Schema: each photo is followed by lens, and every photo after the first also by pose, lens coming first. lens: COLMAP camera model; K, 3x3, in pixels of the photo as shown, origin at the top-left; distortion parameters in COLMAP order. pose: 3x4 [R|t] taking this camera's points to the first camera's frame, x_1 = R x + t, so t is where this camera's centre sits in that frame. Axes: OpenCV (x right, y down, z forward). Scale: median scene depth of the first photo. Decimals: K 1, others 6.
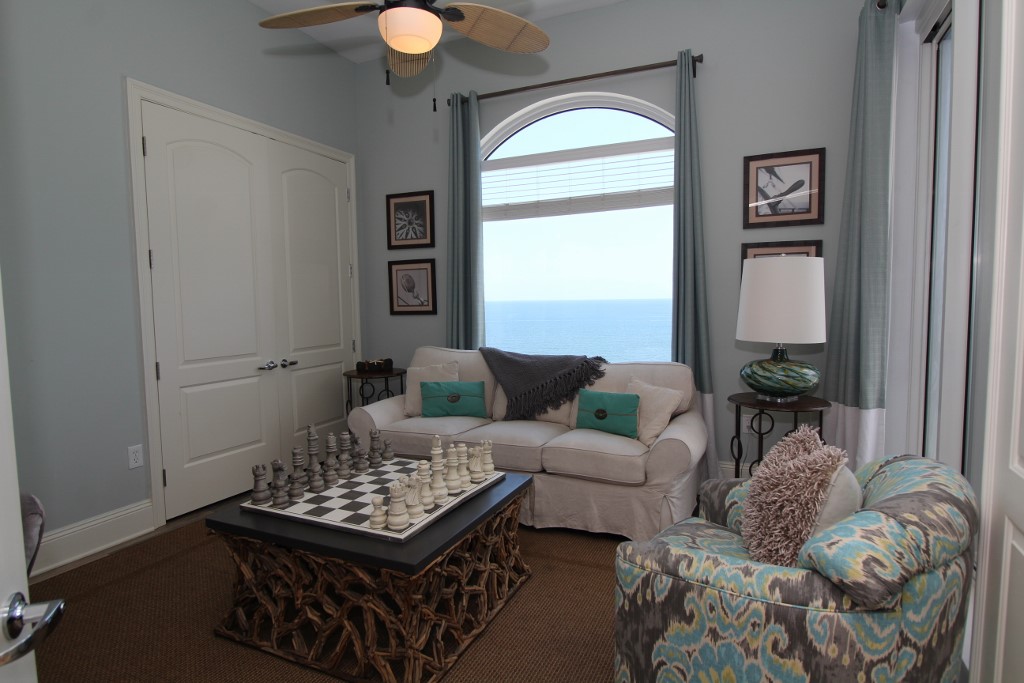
lens RADIAL K [[564.2, 0, 511.4], [0, 564.2, 341.7], [0, 0, 1]] dist [0.002649, -0.000212]
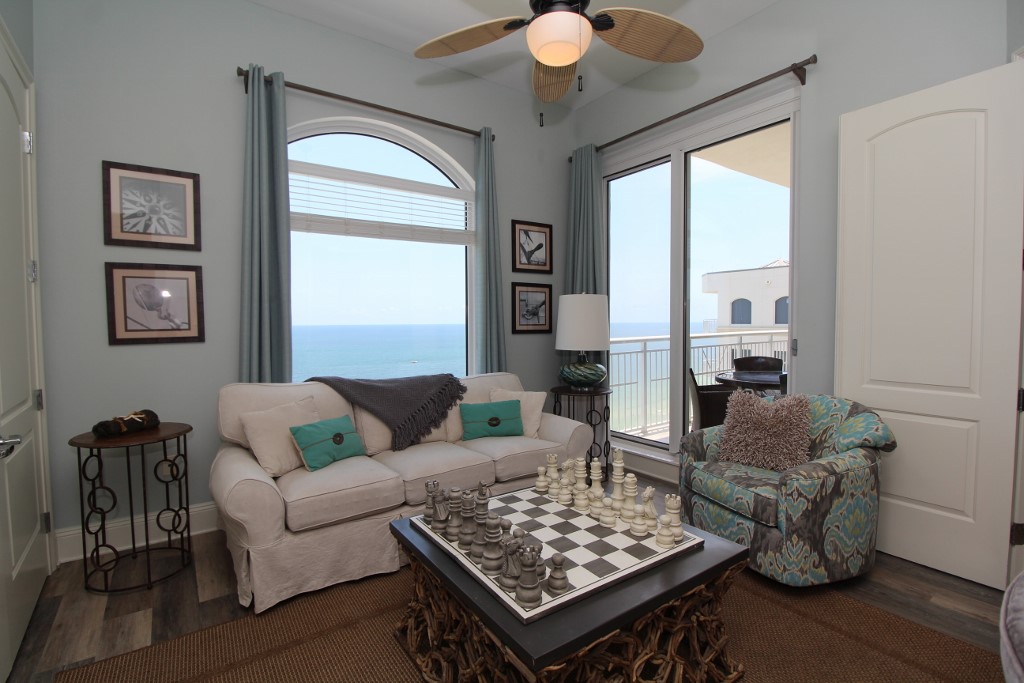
lens RADIAL K [[475.6, 0, 505.4], [0, 475.6, 339.6], [0, 0, 1]] dist [-0.005819, -0.002020]
pose [[0.507877, -0.023527, 0.861108, -0.567267], [0.065610, 0.997780, -0.011435, -0.021454], [-0.858927, 0.062305, 0.508293, 0.416415]]
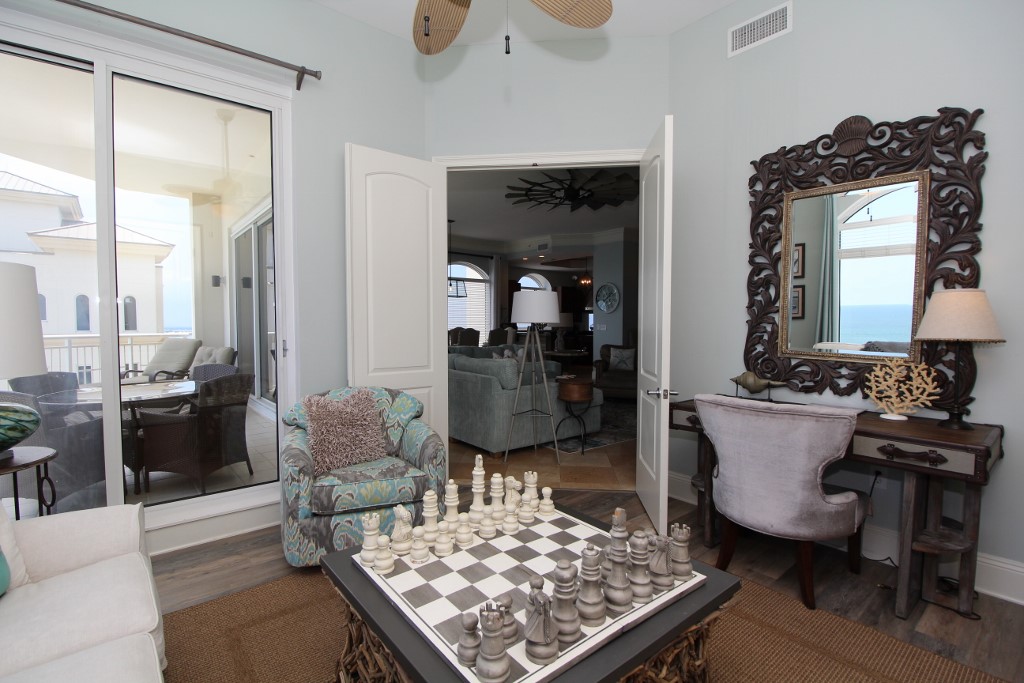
lens RADIAL K [[475.6, 0, 505.9], [0, 475.6, 343.3], [0, 0, 1]] dist [-0.005819, -0.002020]
pose [[-0.894091, -0.005255, 0.447855, -0.310037], [0.046775, 0.993368, 0.105037, -0.060985], [-0.445437, 0.114861, -0.887915, 0.959621]]
